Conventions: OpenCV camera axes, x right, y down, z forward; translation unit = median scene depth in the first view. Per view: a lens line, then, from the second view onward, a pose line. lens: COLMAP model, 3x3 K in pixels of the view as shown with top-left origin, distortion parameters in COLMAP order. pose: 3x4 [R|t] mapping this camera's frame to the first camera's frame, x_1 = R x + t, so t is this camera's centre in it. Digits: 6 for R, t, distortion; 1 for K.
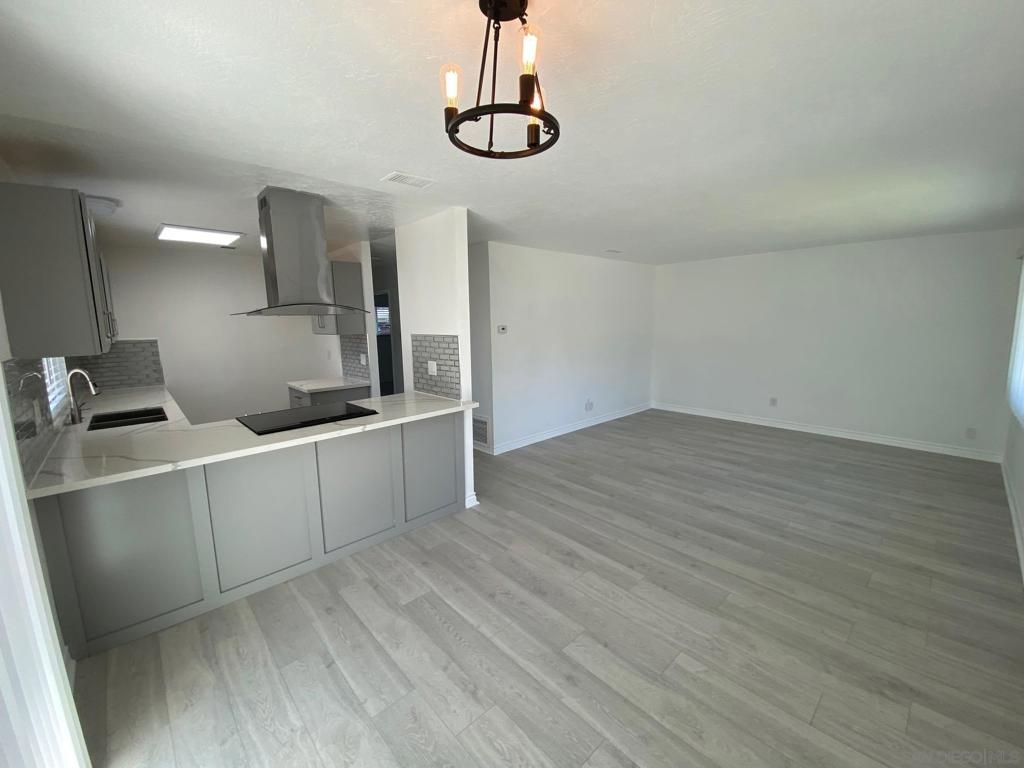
lens RADIAL K [[420.2, 0, 511.4], [0, 420.2, 387.0], [0, 0, 1]] dist [-0.004607, -0.000946]
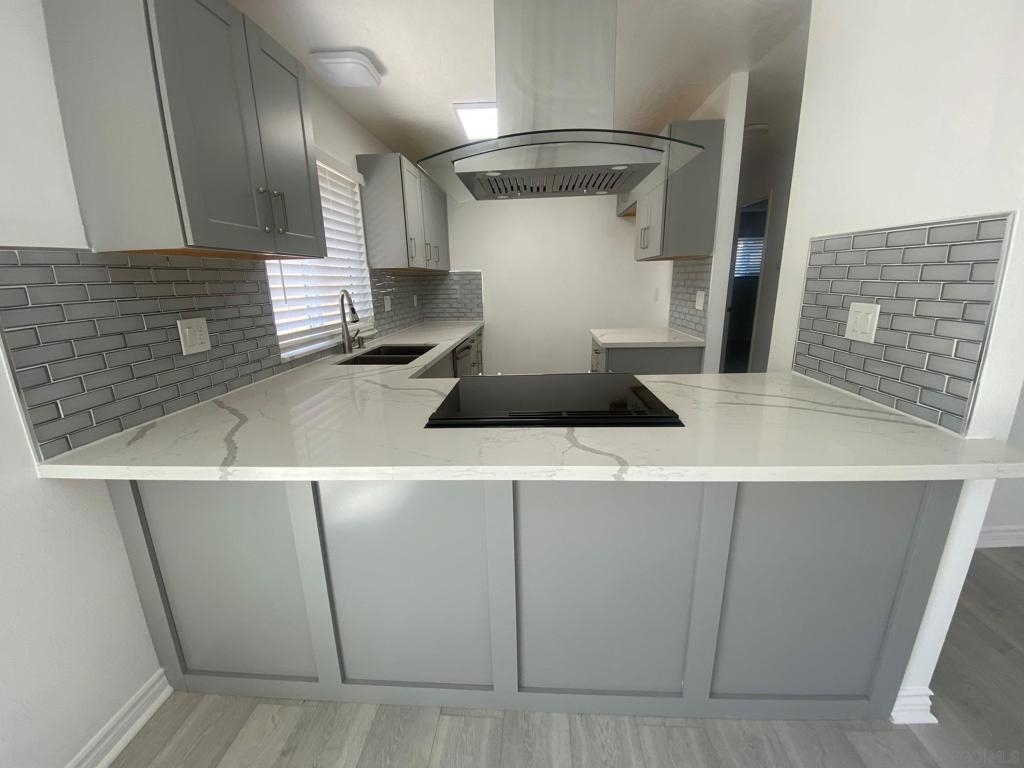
lens RADIAL K [[420.2, 0, 514.5], [0, 420.2, 382.2], [0, 0, 1]] dist [-0.004607, -0.000946]
pose [[0.692547, 0.170662, -0.700894, -0.130865], [-0.097941, 0.984860, 0.143031, -0.015321], [0.714693, -0.030410, 0.698777, 0.510446]]
